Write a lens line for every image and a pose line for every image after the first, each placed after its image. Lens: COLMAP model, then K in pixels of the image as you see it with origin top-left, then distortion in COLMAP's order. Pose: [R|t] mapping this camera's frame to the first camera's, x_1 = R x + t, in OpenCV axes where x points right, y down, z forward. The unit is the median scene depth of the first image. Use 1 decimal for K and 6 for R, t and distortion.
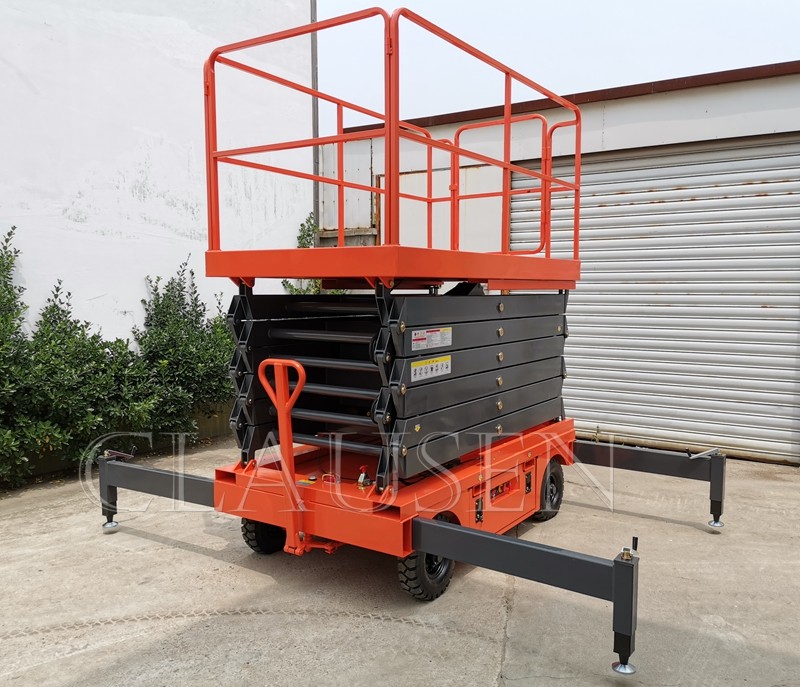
lens RADIAL K [[720.5, 0, 403.6], [0, 720.5, 341.7], [0, 0, 1]] dist [0.010517, 0.043769]
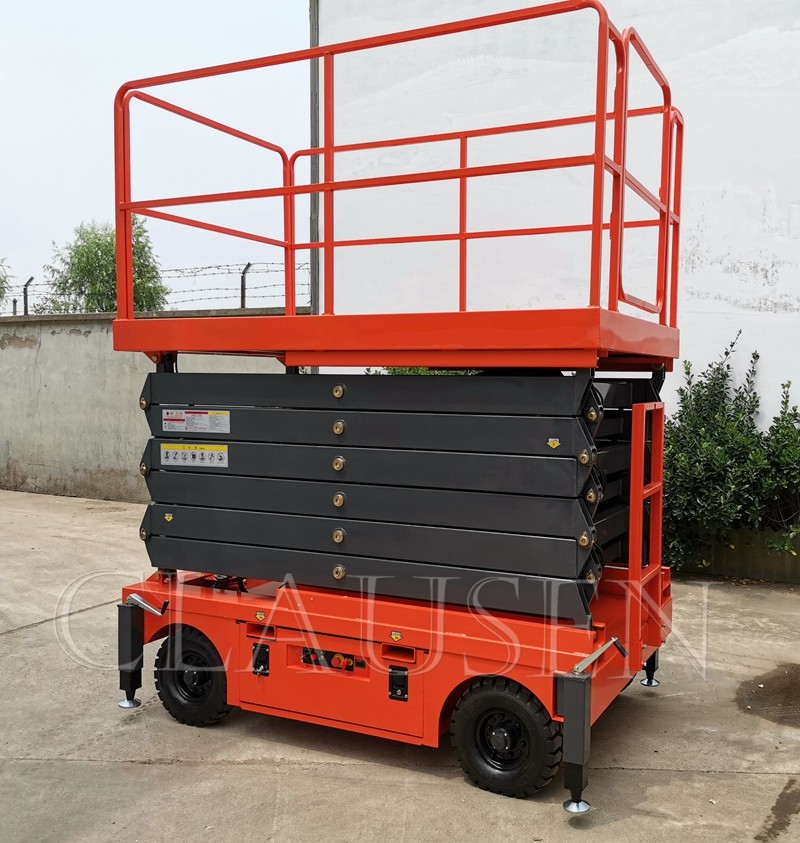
lens RADIAL K [[791.0, 0, 396.4], [0, 791.0, 412.7], [0, 0, 1]] dist [0.013142, 0.000000]
pose [[0.155265, 0.038995, -0.987103, 0.890883], [-0.081400, 0.996328, 0.026555, -0.052254], [0.984514, 0.076227, 0.157869, 0.950325]]
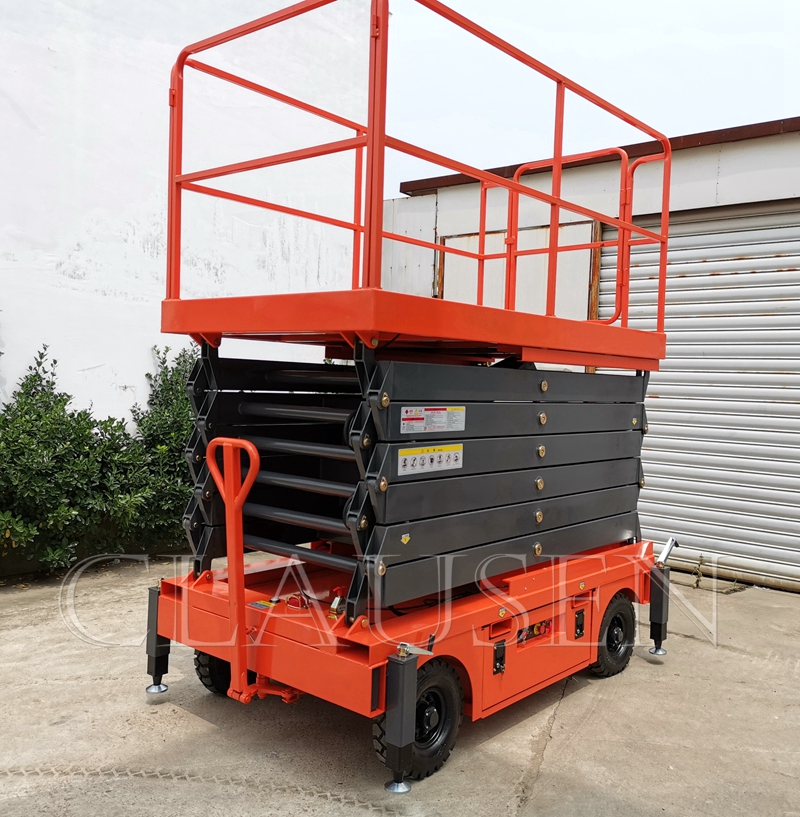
lens RADIAL K [[833.9, 0, 420.7], [0, 833.9, 393.8], [0, 0, 1]] dist [0.012769, 0.000000]
pose [[0.993753, 0.035080, -0.105948, 0.102015], [-0.041650, 0.997302, -0.060450, 0.019226], [0.103541, 0.064485, 0.992533, 0.122631]]
